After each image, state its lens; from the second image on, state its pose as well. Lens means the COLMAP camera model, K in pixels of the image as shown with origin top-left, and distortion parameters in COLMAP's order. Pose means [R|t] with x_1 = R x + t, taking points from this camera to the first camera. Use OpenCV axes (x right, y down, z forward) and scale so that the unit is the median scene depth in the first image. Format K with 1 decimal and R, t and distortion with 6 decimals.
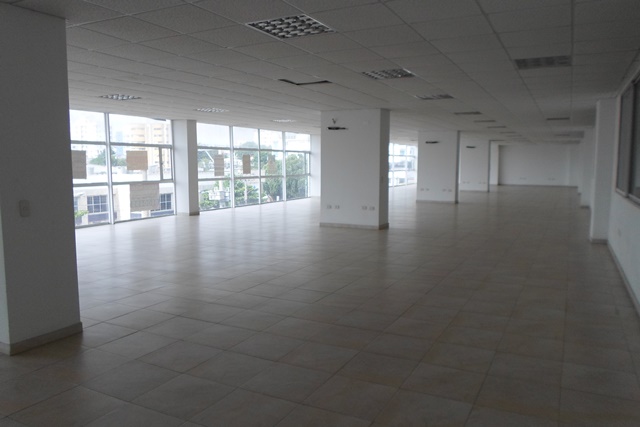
lens RADIAL K [[488.4, 0, 320.0], [0, 488.4, 213.5], [0, 0, 1]] dist [-0.031083, 0.000118]
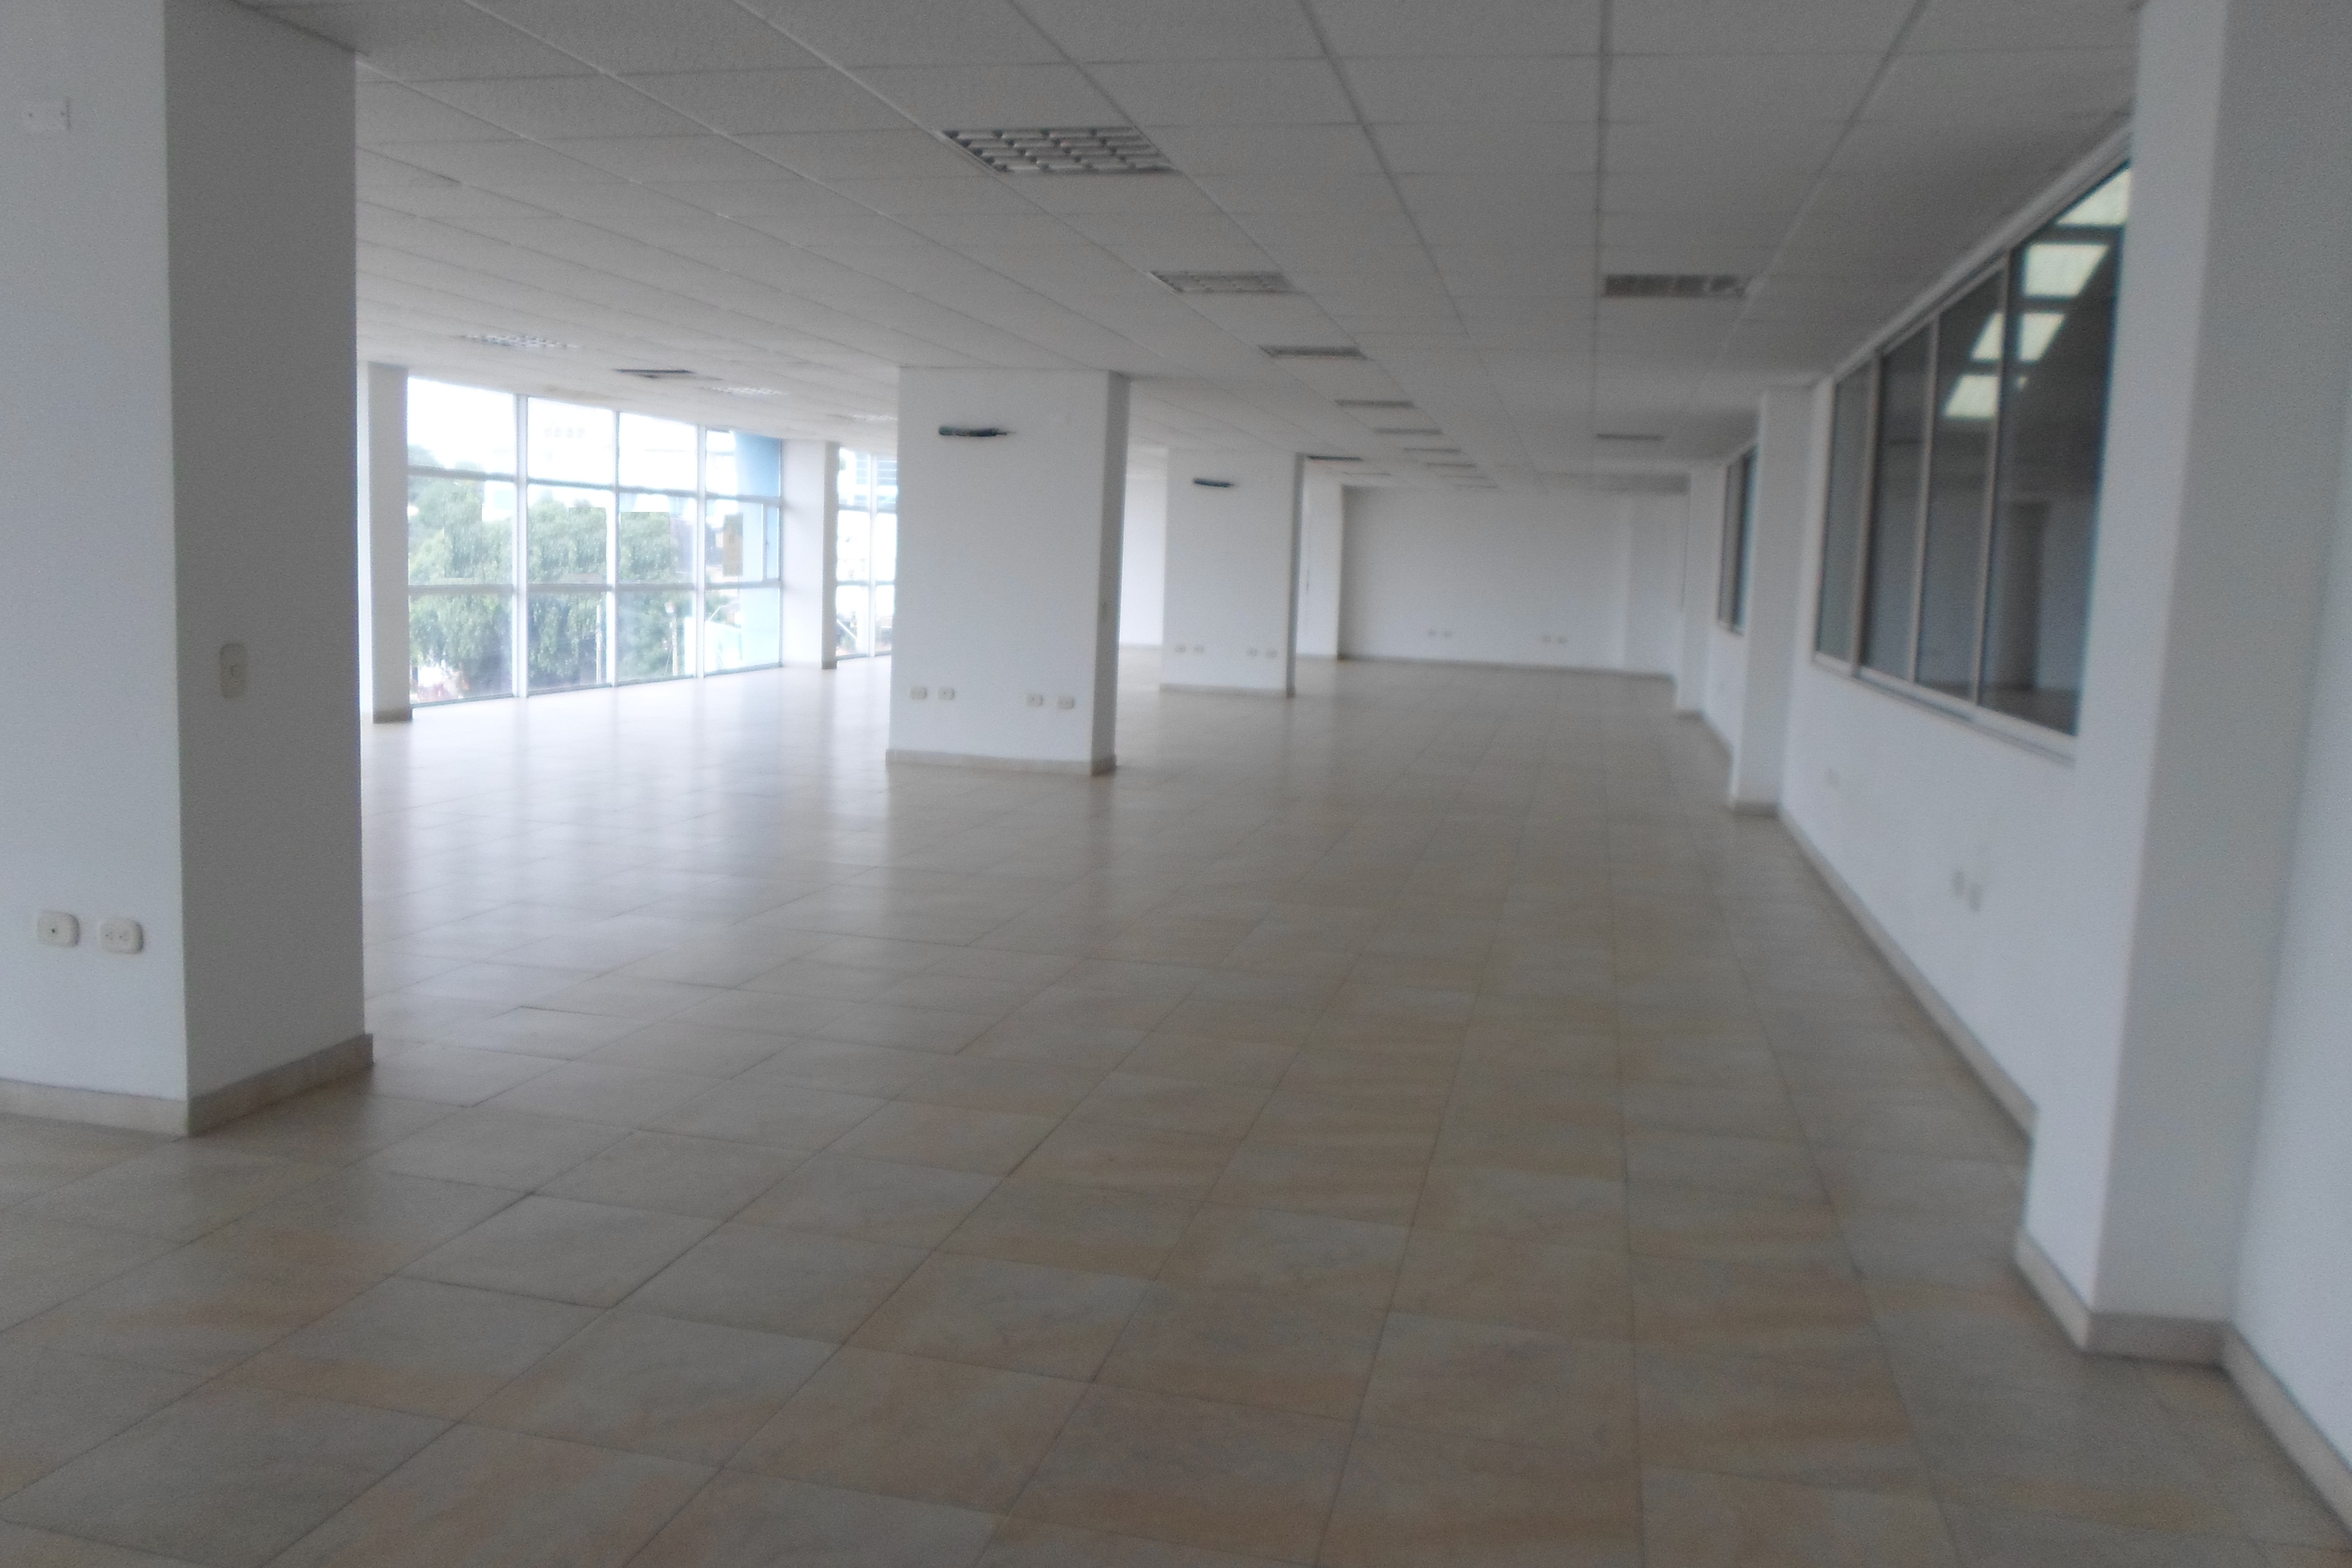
lens RADIAL K [[1794.7, 0, 1176.0], [0, 1794.7, 784.0], [0, 0, 1]] dist [-0.031083, 0.000118]
pose [[0.968215, 0.006064, 0.250046, 0.093384], [-0.012596, 0.999620, 0.024528, -0.022733], [-0.249802, -0.026898, 0.967923, 0.229038]]
